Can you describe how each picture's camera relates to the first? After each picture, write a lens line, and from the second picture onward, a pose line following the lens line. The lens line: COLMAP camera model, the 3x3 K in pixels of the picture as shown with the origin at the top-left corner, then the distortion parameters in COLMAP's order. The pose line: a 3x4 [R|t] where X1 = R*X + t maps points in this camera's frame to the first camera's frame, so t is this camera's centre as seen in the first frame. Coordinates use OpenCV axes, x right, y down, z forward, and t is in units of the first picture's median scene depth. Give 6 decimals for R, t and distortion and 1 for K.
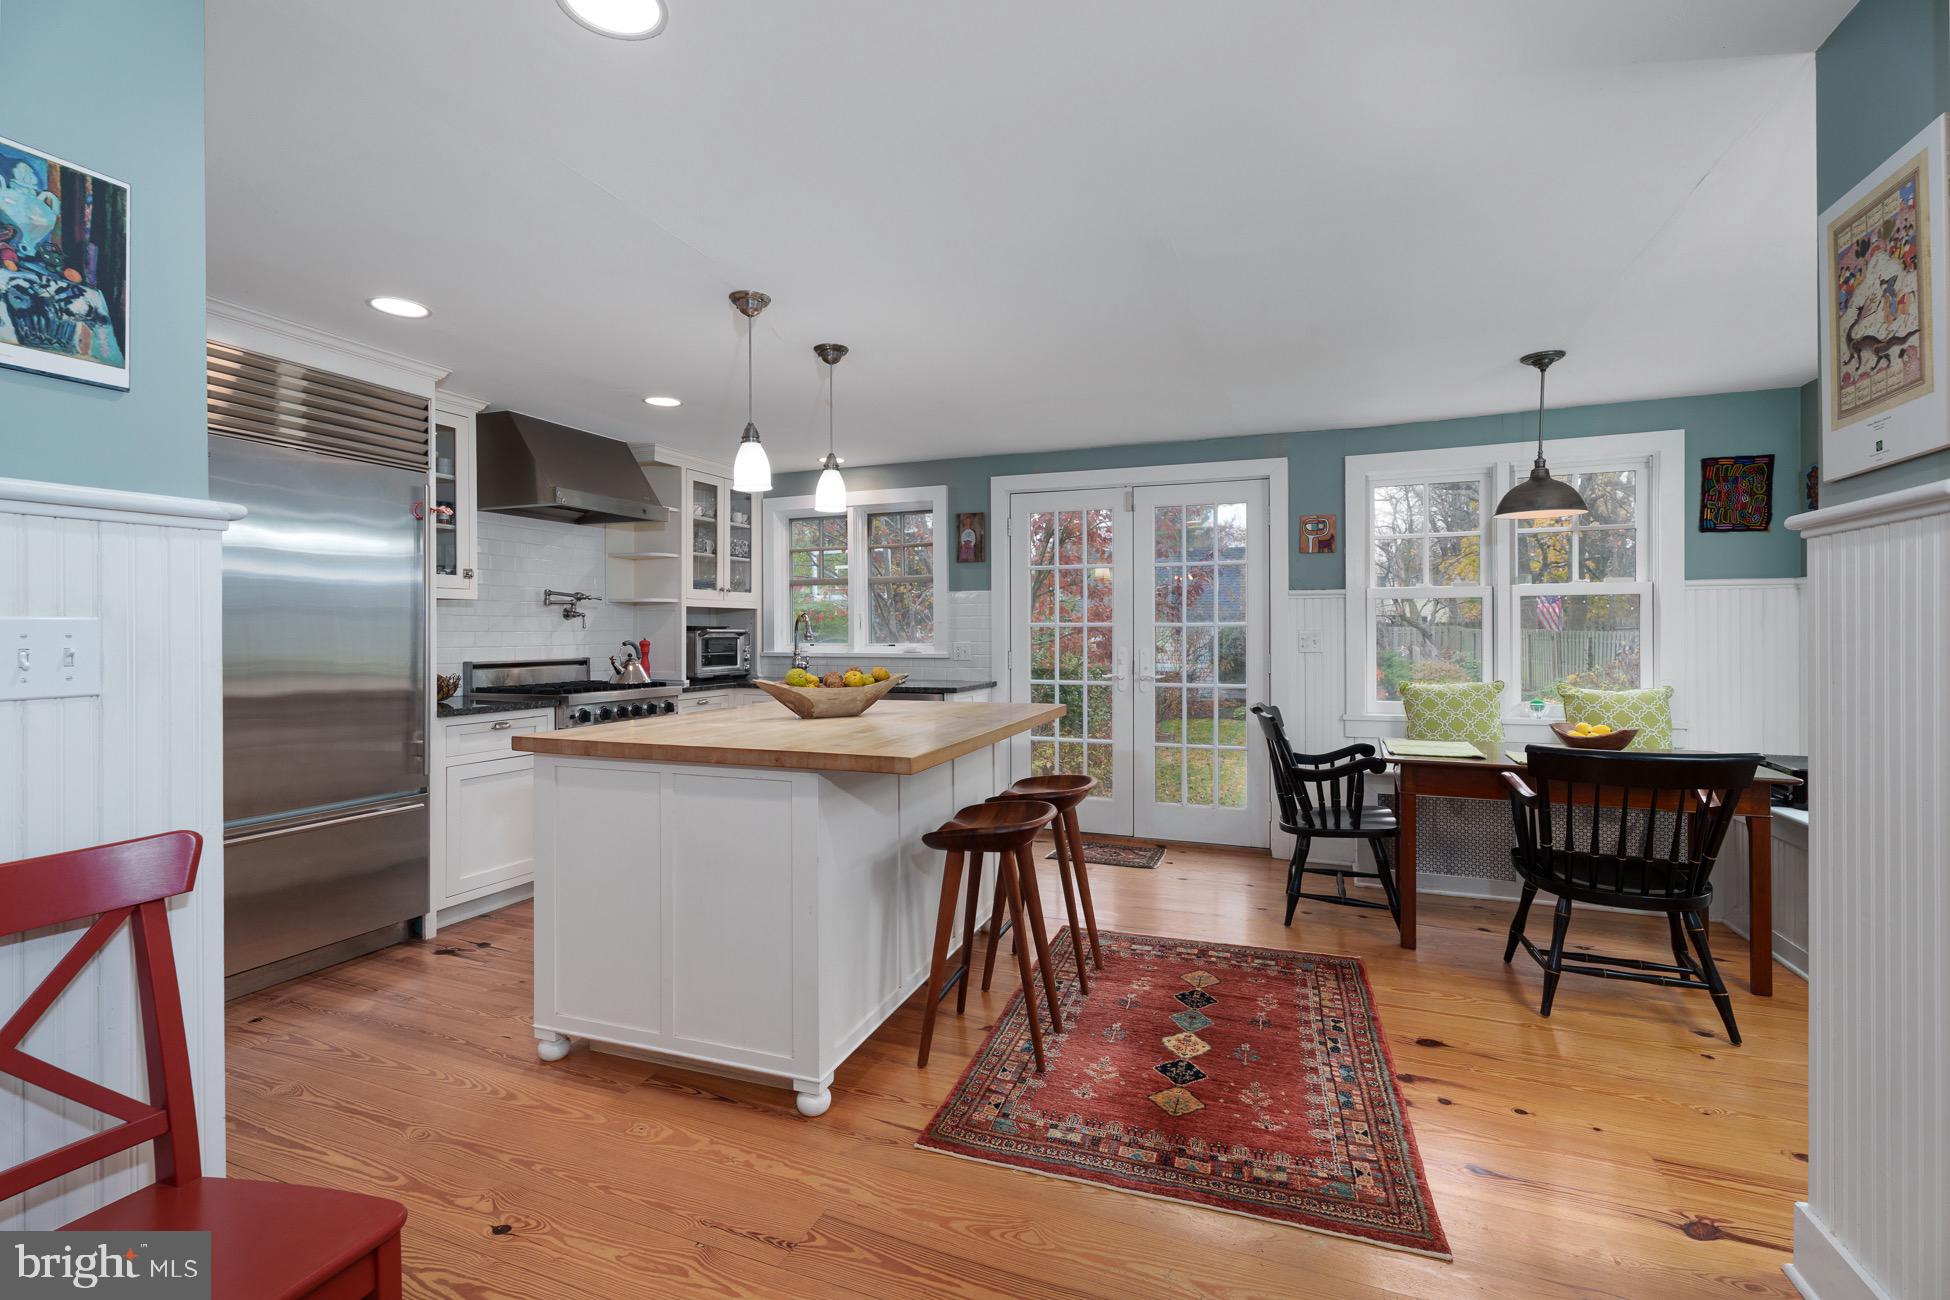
lens RADIAL K [[881.7, 0, 979.6], [0, 881.7, 632.5], [0, 0, 1]] dist [-0.001739, -0.000294]
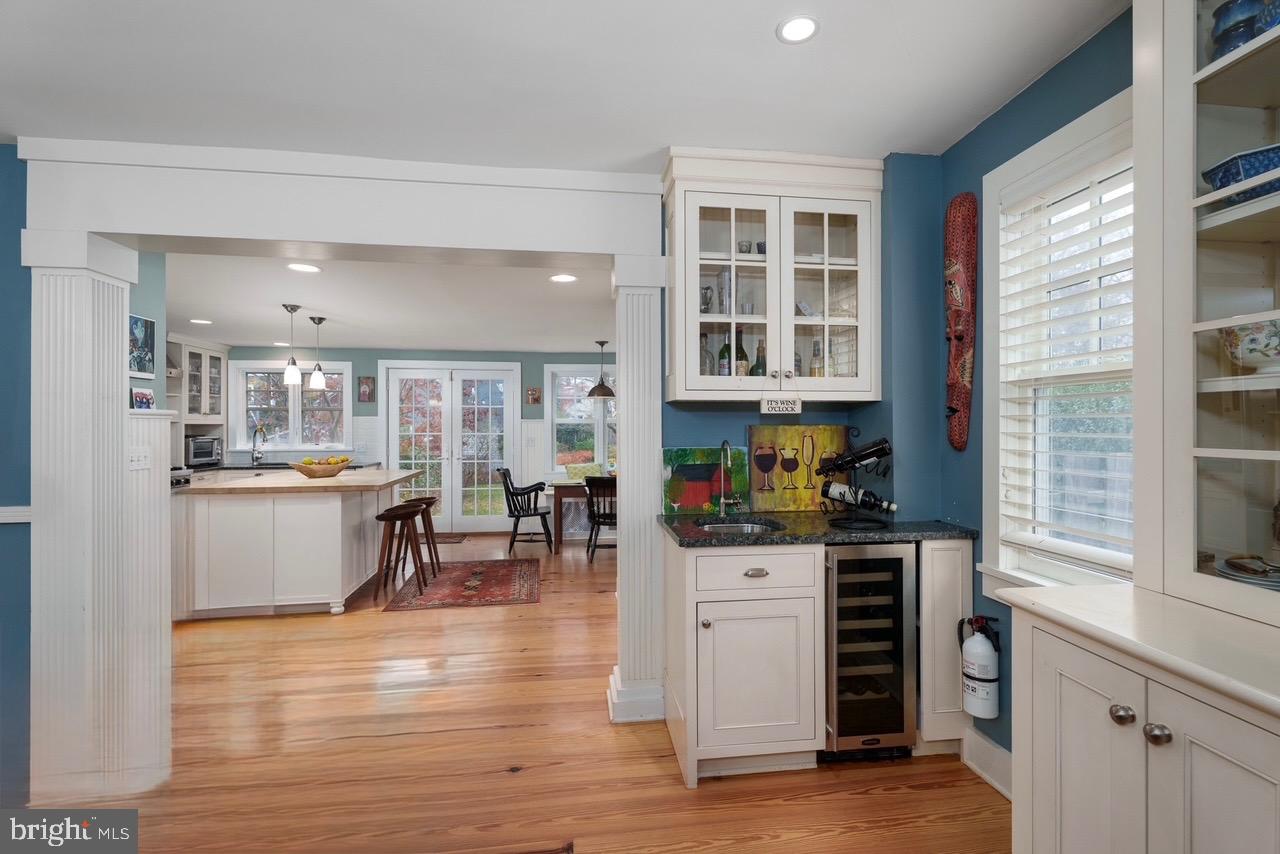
lens RADIAL K [[577.8, 0, 643.9], [0, 577.8, 423.9], [0, 0, 1]] dist [-0.004232, -0.000147]
pose [[0.876879, 0.003200, 0.480701, -0.101499], [0.001088, 0.999962, -0.008640, -0.022490], [-0.480710, 0.008099, 0.876842, -0.507125]]
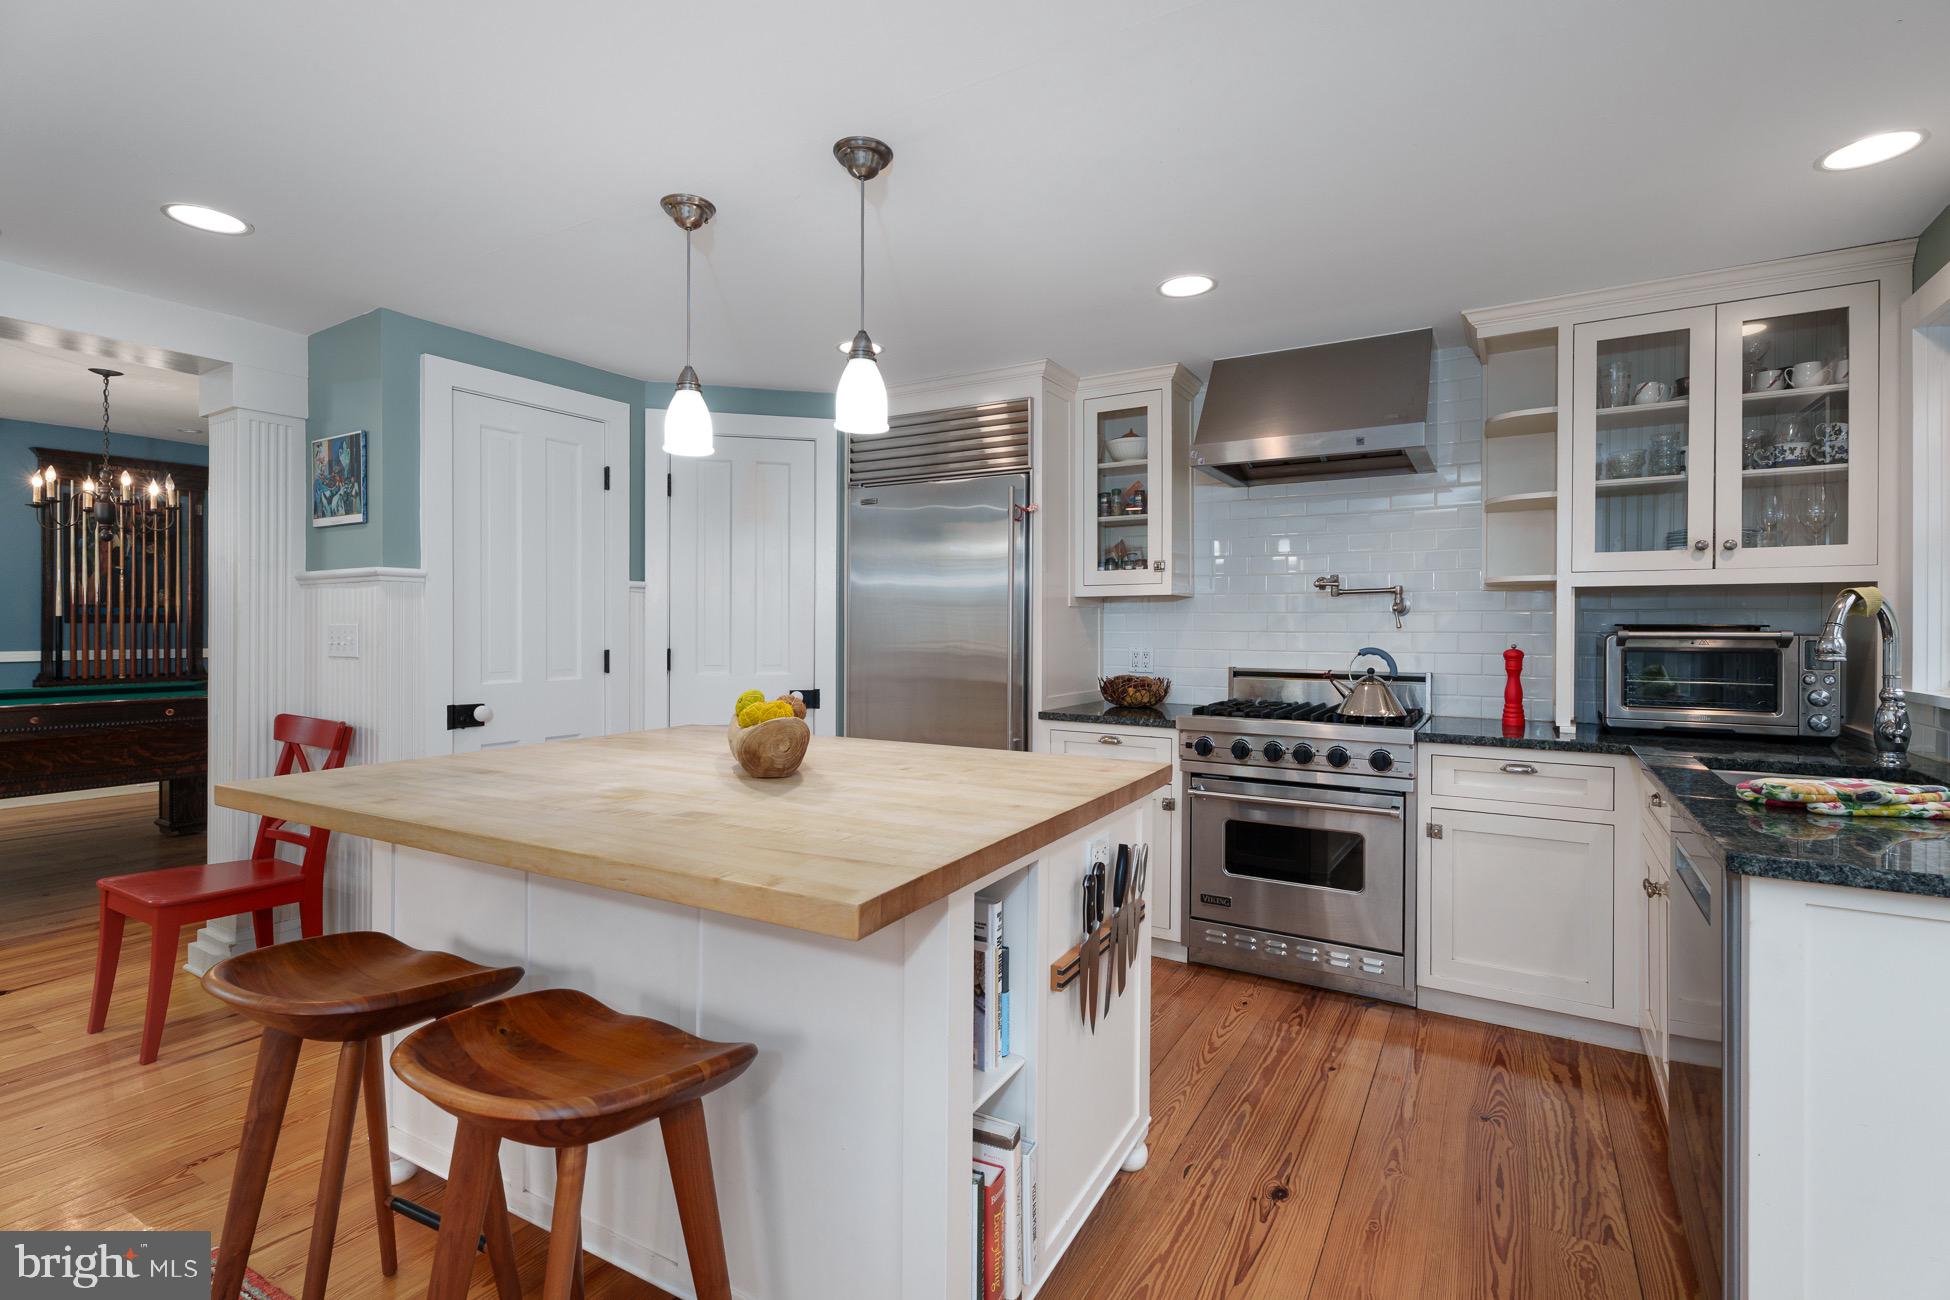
lens RADIAL K [[881.7, 0, 979.6], [0, 881.7, 632.5], [0, 0, 1]] dist [-0.001739, -0.000294]
pose [[-0.166459, 0.006487, -0.986027, 0.293558], [-0.005197, 0.999959, 0.007457, -0.005057], [0.986035, 0.006366, -0.166419, 0.877806]]
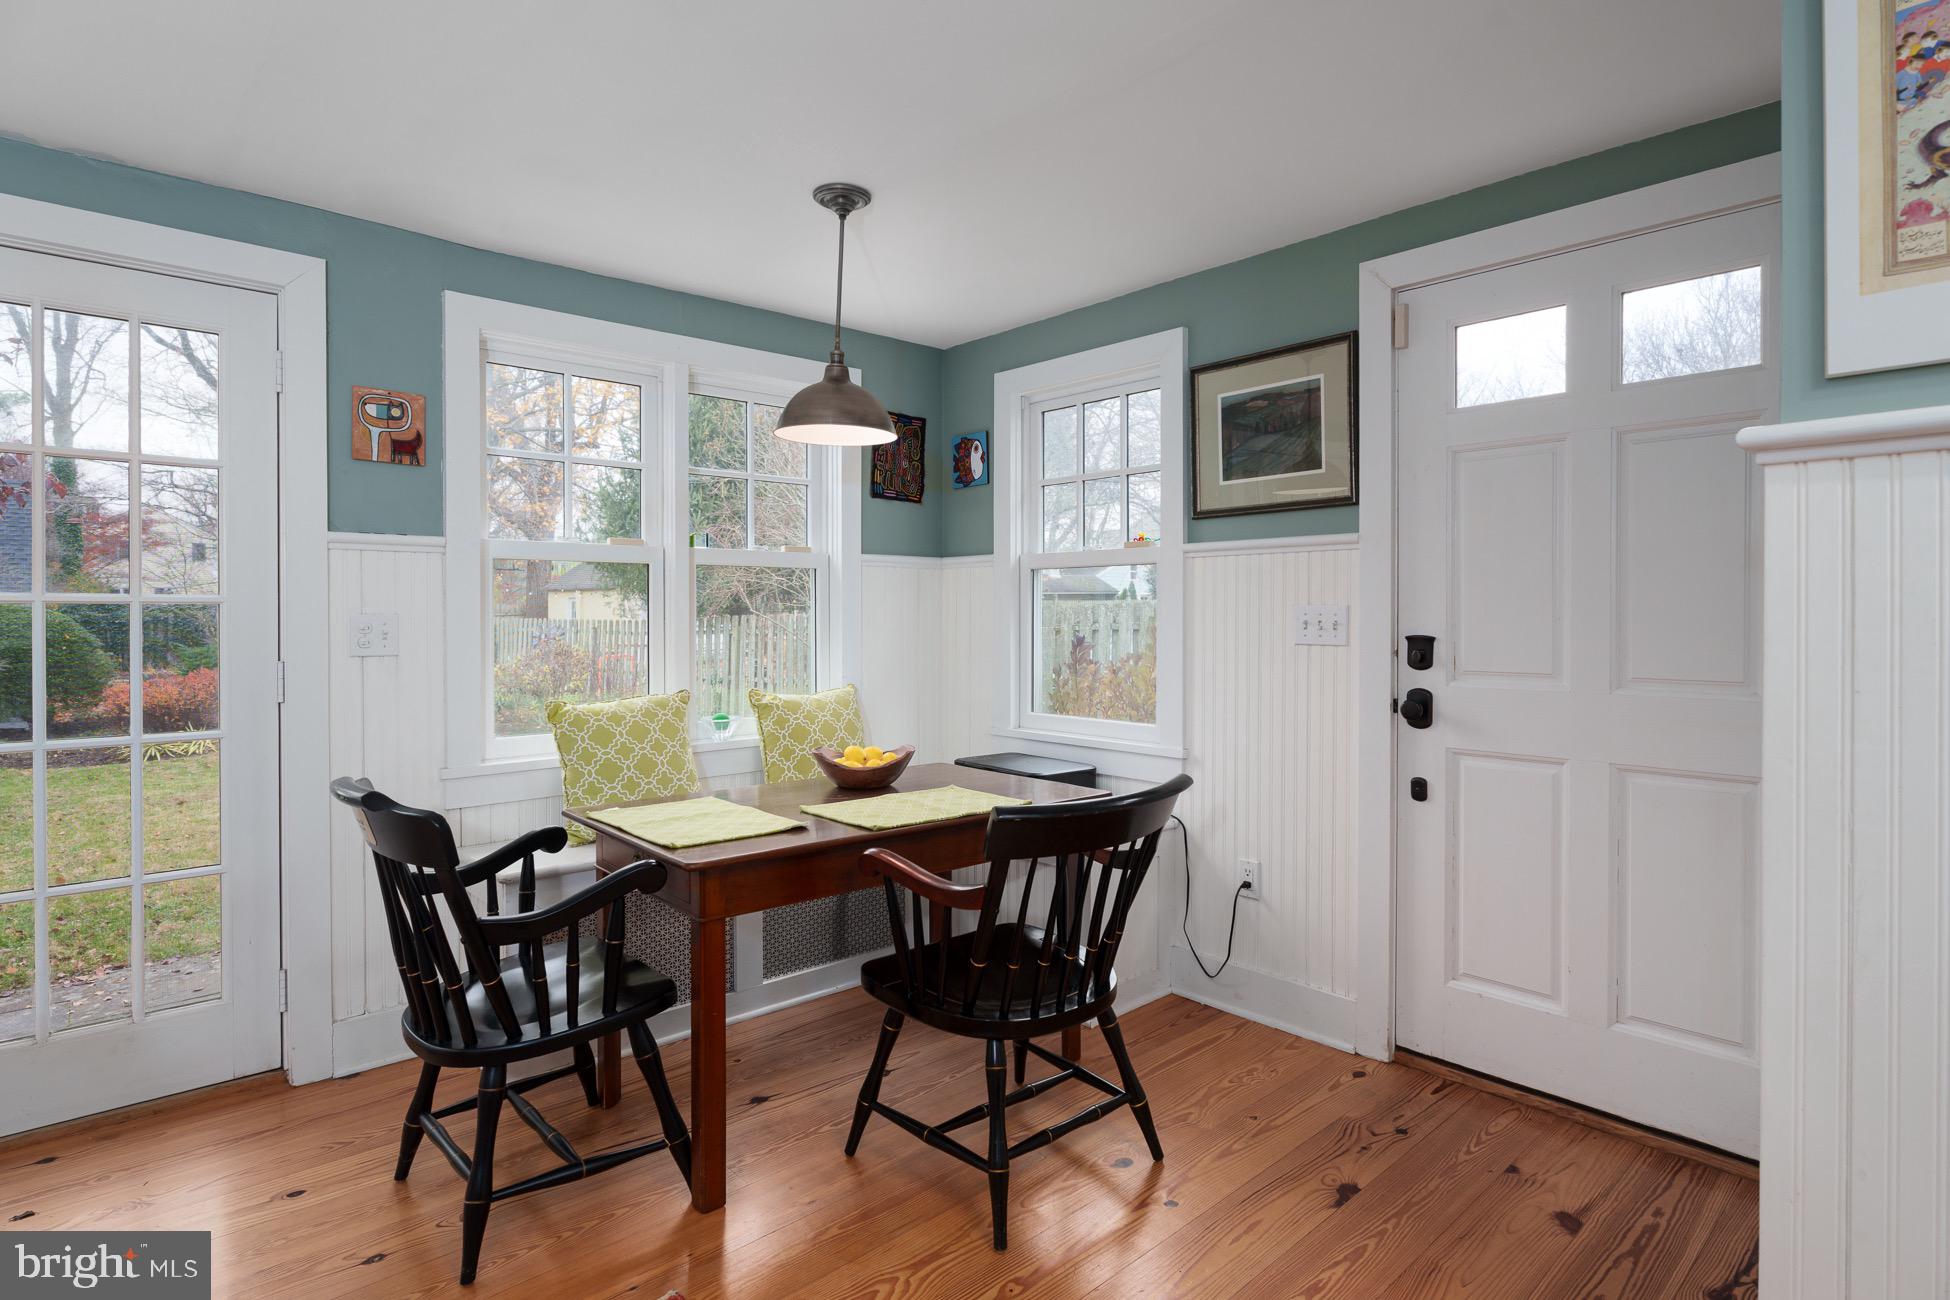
lens RADIAL K [[992.6, 0, 975.7], [0, 992.6, 618.0], [0, 0, 1]] dist [0.000535, 0.000229]
pose [[0.447001, -0.000372, 0.894533, 0.017379], [0.002176, 0.999997, -0.000672, 0.001490], [-0.894531, 0.002247, 0.447001, 0.439321]]
